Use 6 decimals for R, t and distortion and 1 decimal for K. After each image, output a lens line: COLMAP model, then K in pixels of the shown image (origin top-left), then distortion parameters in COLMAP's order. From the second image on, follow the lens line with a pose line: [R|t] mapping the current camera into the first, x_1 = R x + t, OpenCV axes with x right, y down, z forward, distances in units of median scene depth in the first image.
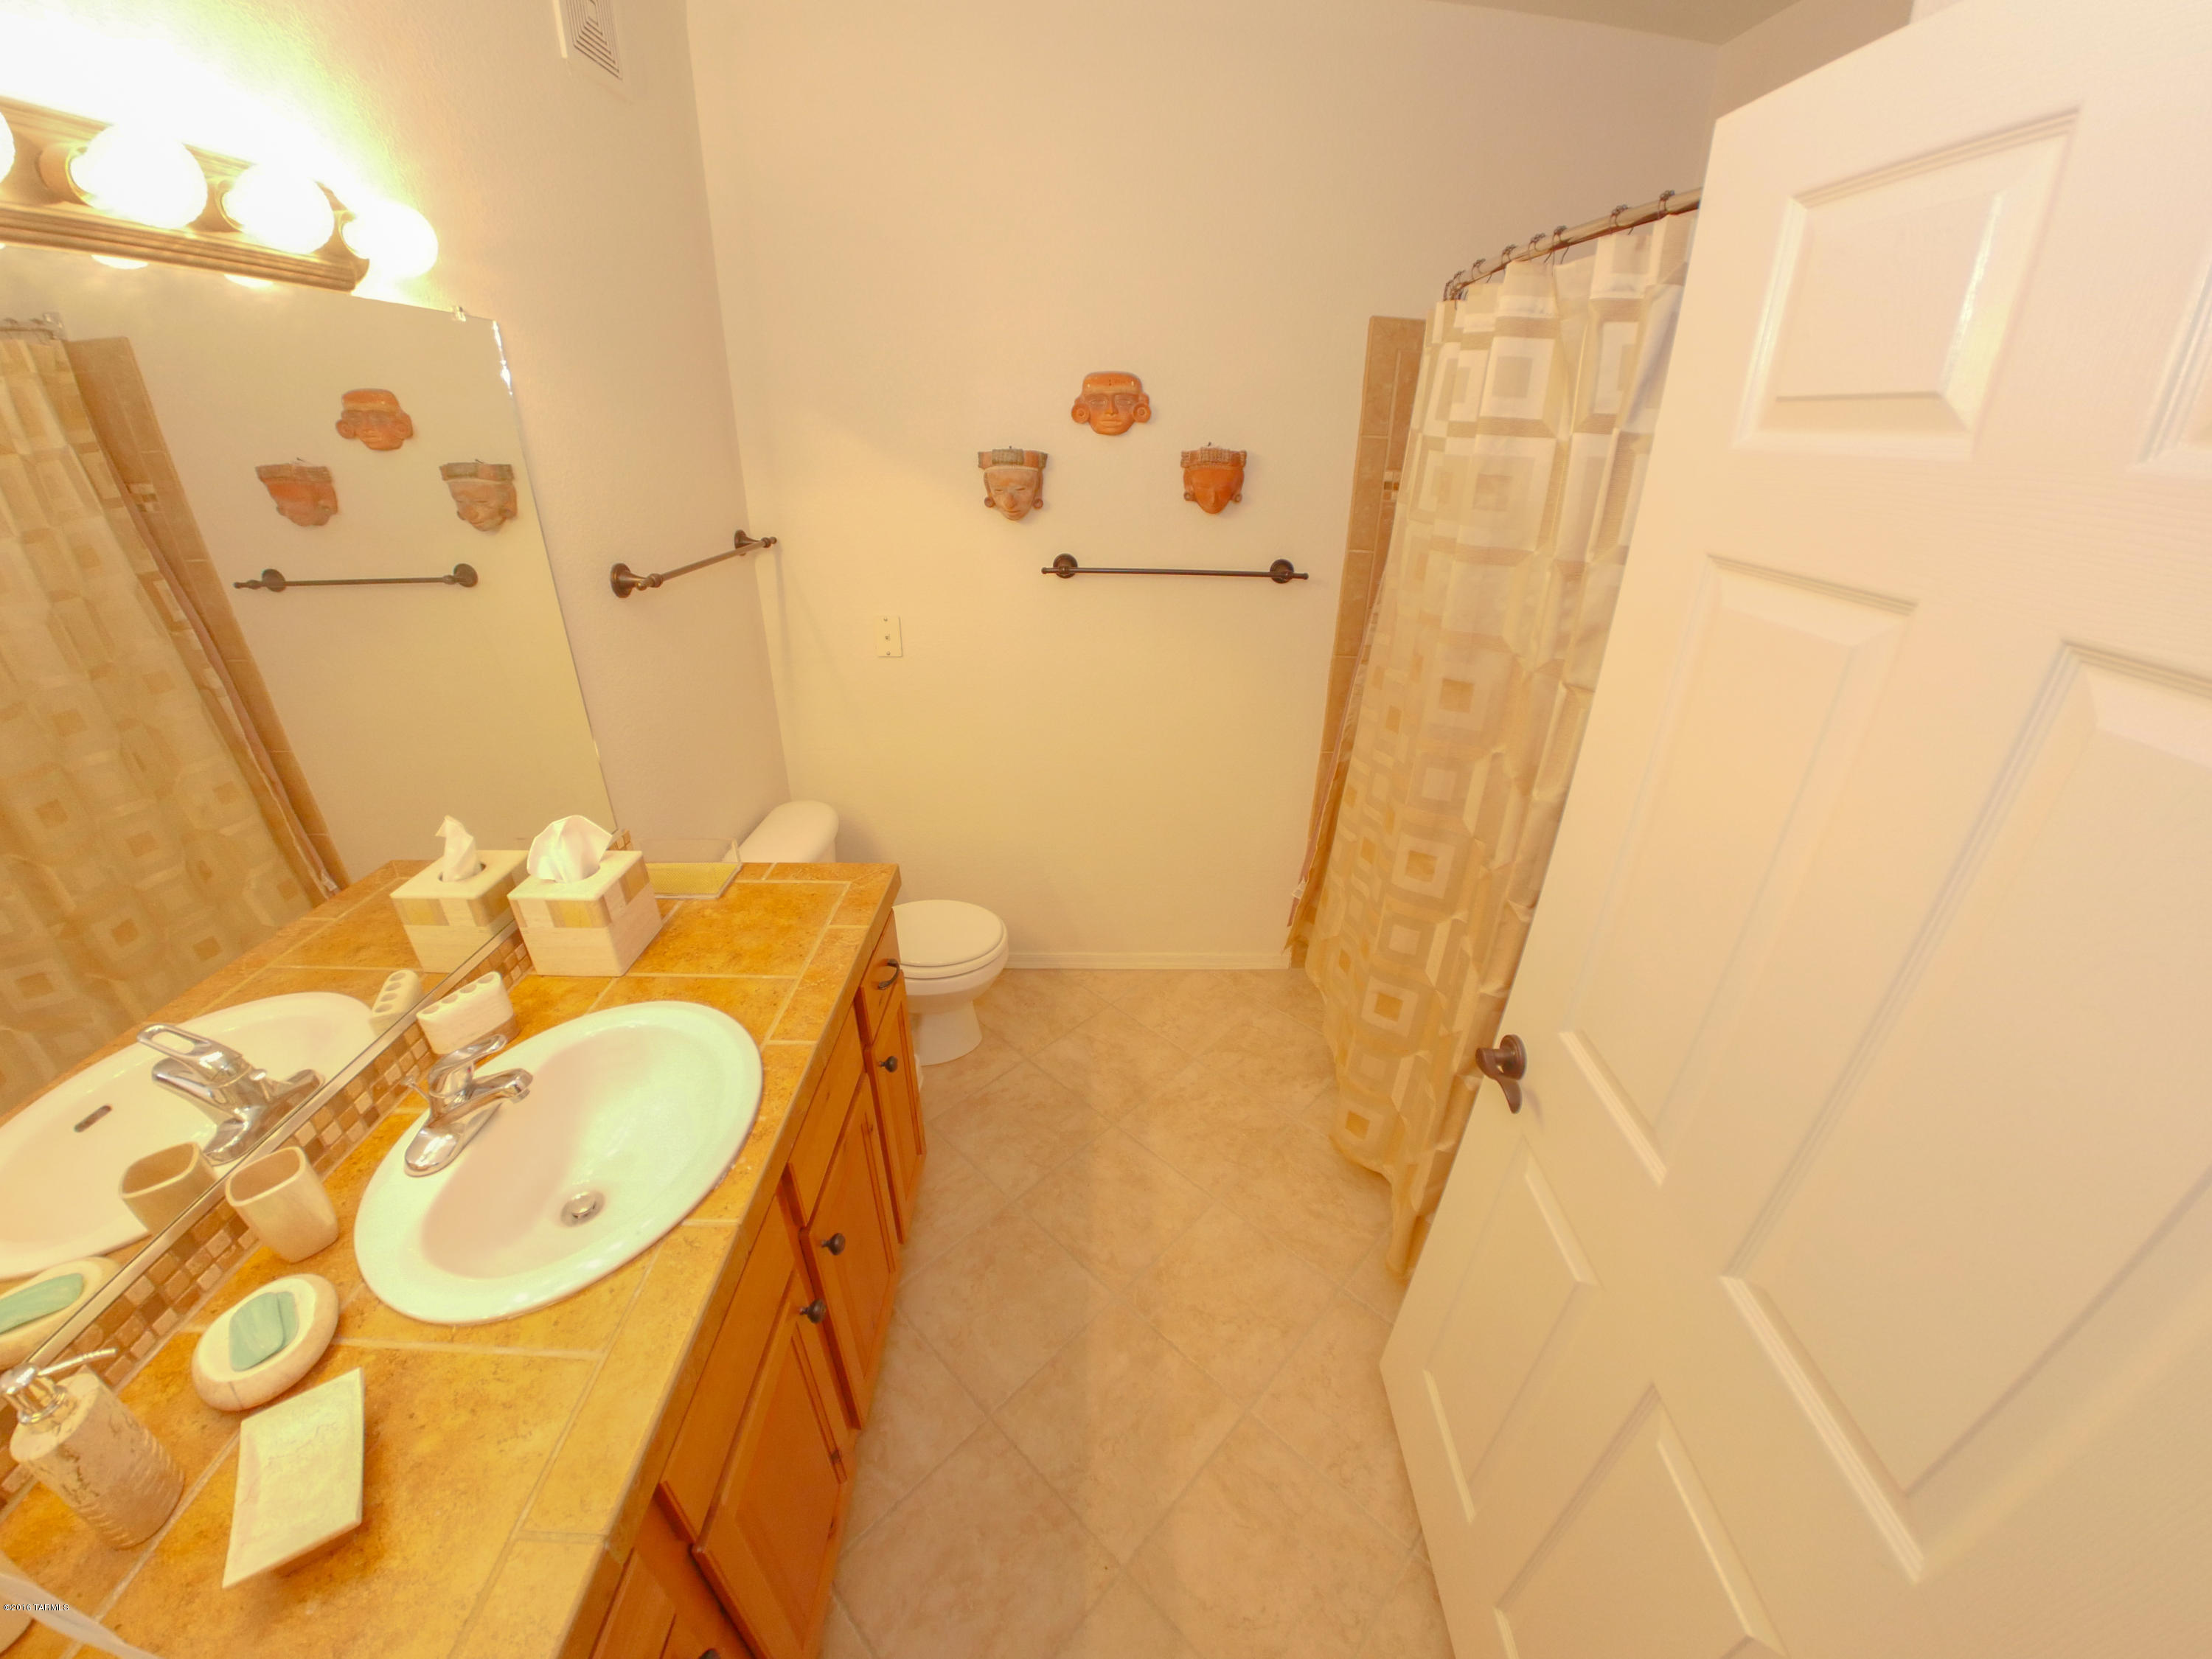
lens RADIAL K [[864.6, 0, 1105.6], [0, 864.6, 801.3], [0, 0, 1]] dist [-0.086125, 0.010445]
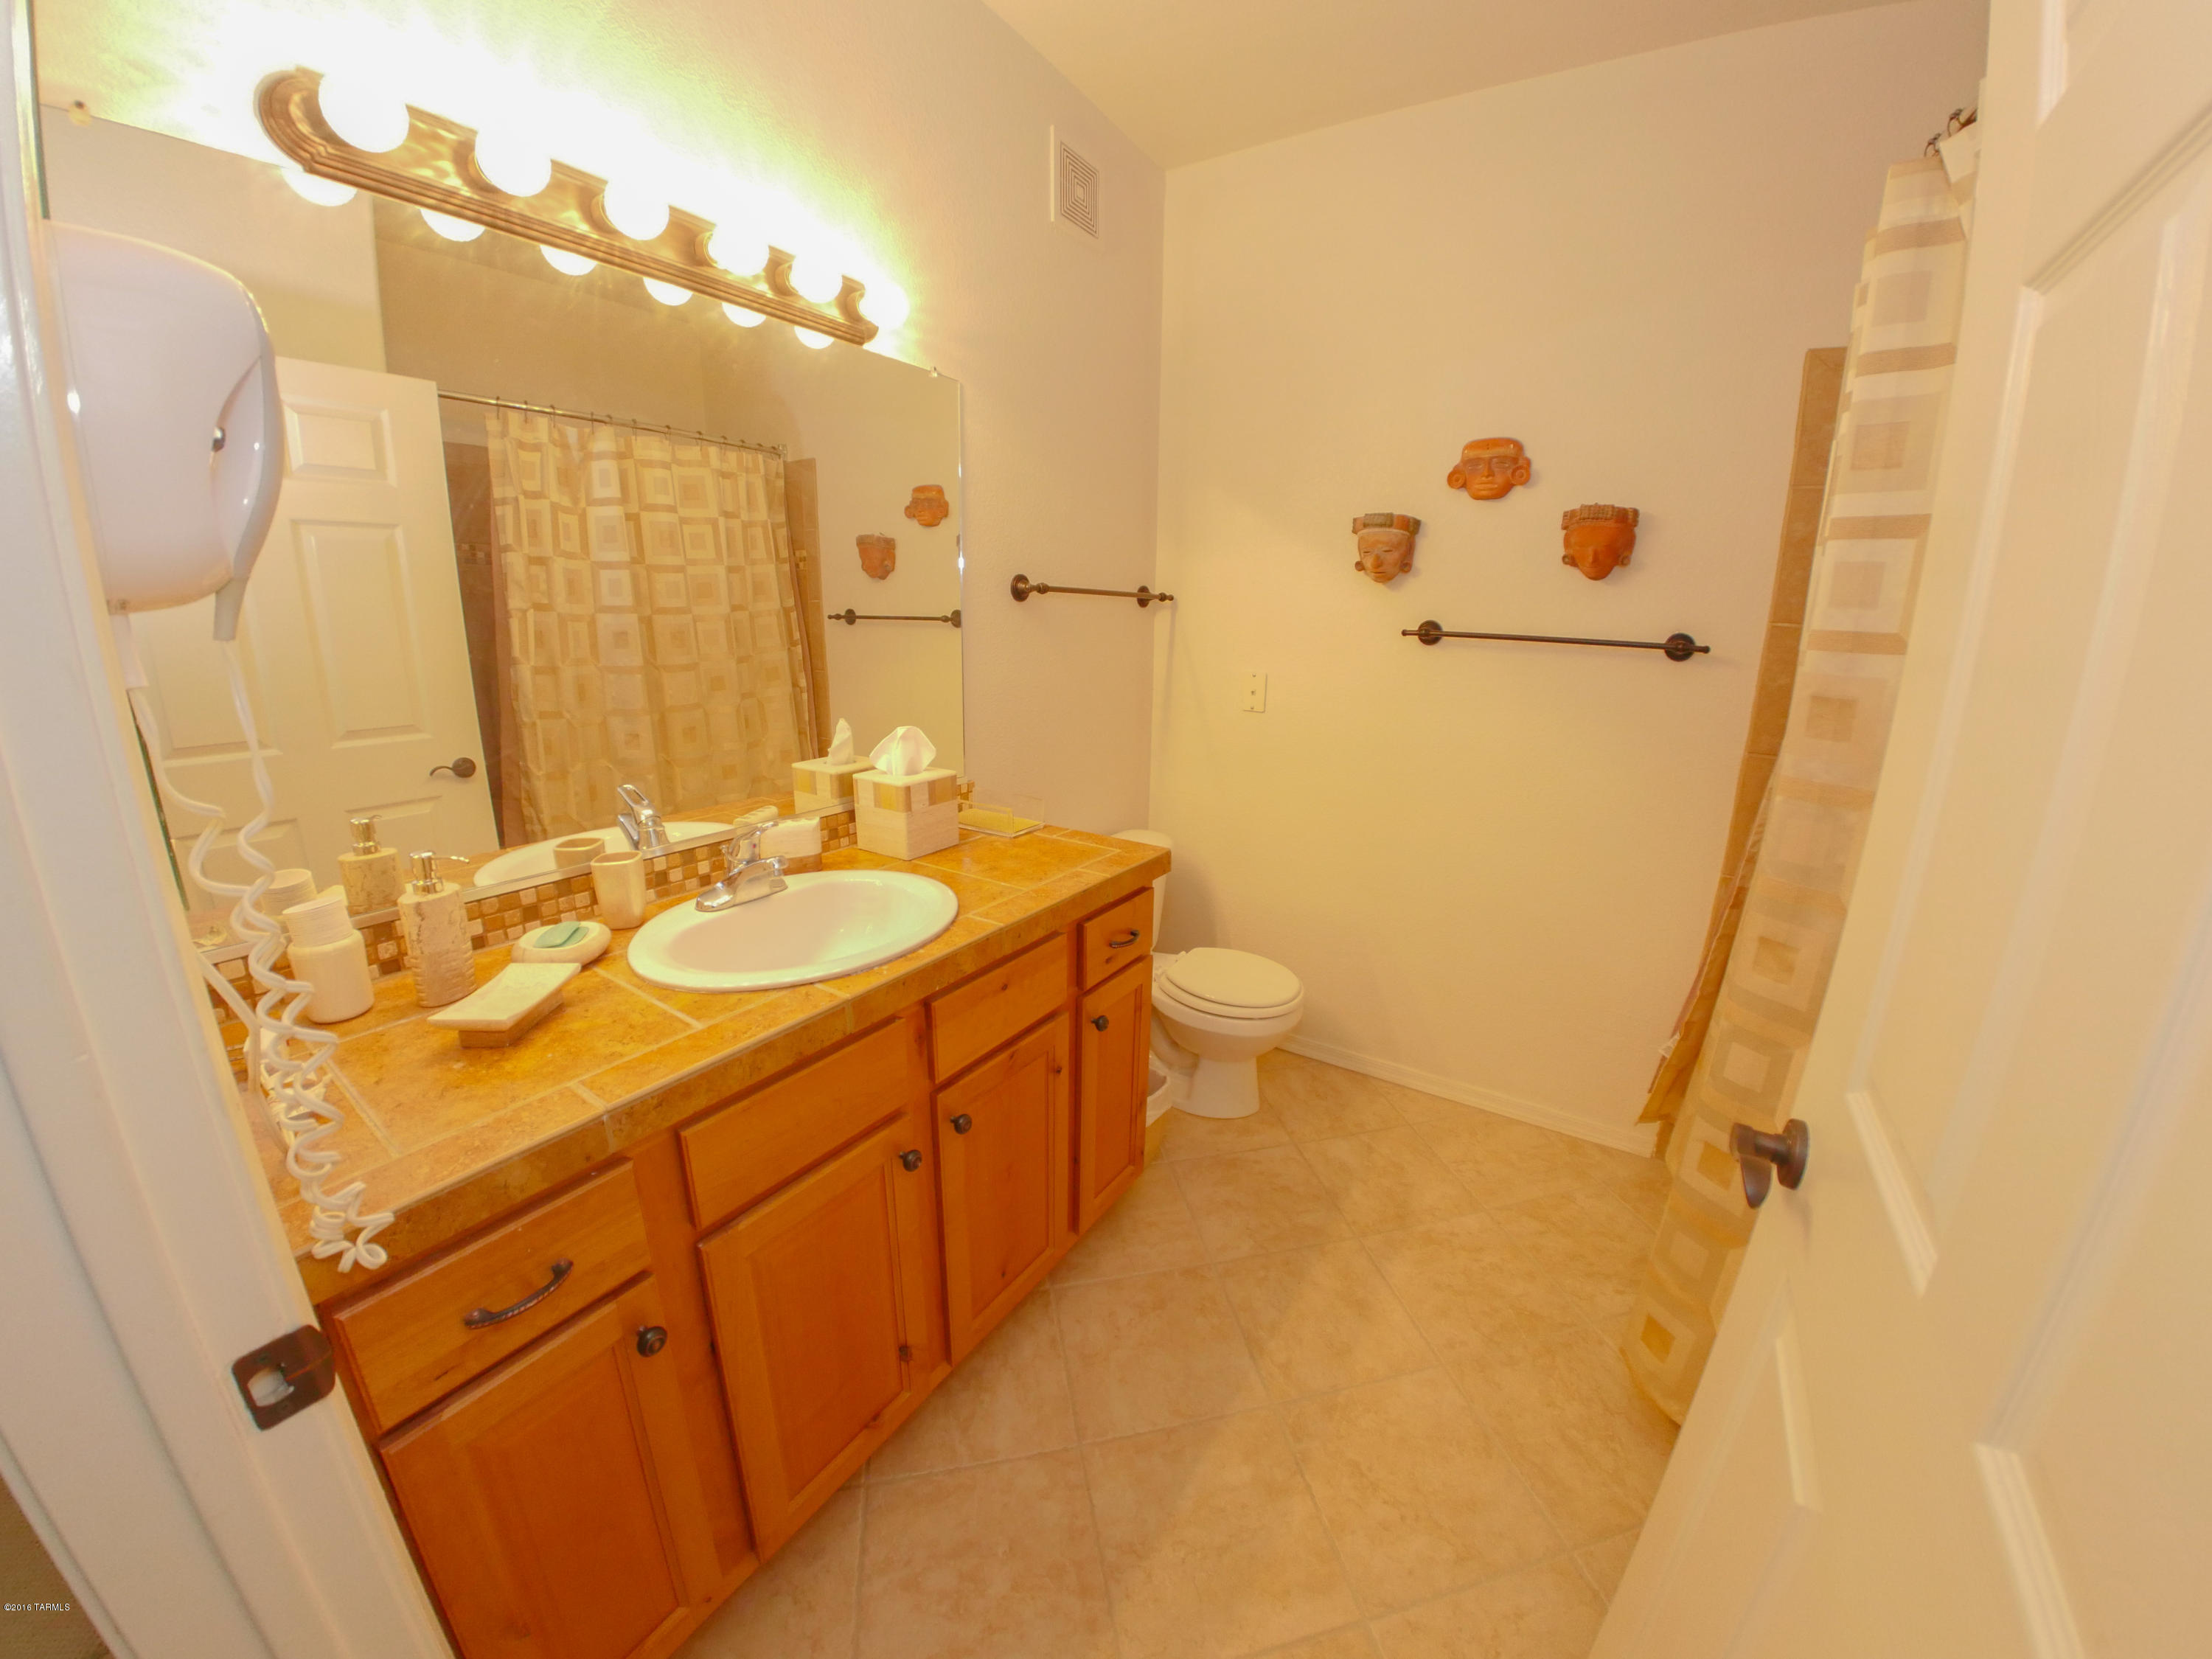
lens RADIAL K [[864.0, 0, 1124.6], [0, 864.0, 854.3], [0, 0, 1]] dist [-0.133812, 0.054078]
pose [[0.814745, 0.137669, -0.563238, 0.266702], [-0.258820, 0.955605, -0.140820, 0.211107], [0.518847, 0.260510, 0.814207, 0.111809]]
